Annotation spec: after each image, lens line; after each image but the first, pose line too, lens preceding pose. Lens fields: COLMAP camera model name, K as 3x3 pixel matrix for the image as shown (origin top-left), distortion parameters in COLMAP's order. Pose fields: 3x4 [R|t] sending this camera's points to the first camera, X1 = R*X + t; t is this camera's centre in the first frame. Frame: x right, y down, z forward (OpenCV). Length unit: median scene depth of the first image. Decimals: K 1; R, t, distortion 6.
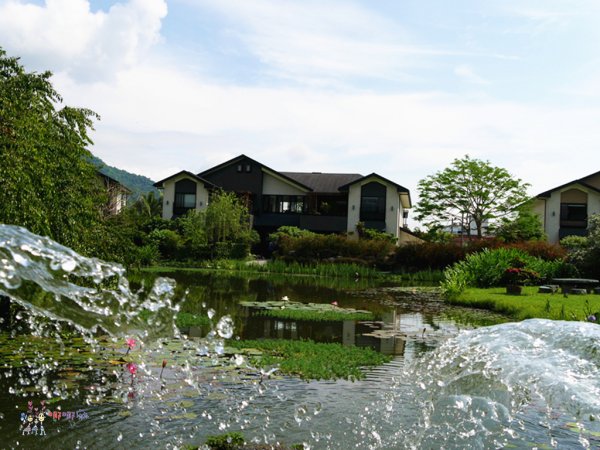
lens RADIAL K [[643.9, 0, 300.0], [0, 643.9, 225.0], [0, 0, 1]] dist [-0.002992, -0.002097]
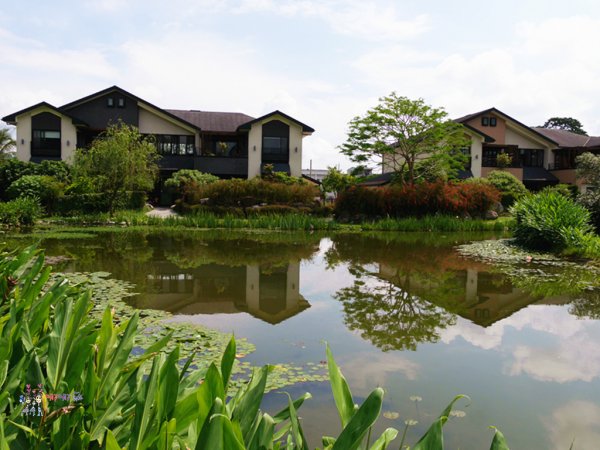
lens RADIAL K [[554.4, 0, 300.0], [0, 554.4, 225.0], [0, 0, 1]] dist [-0.012132, -0.008212]
pose [[0.937595, -0.042801, 0.345086, -0.132652], [0.006166, 0.994286, 0.106569, -0.002605], [-0.347675, -0.097790, 0.932501, 0.234405]]
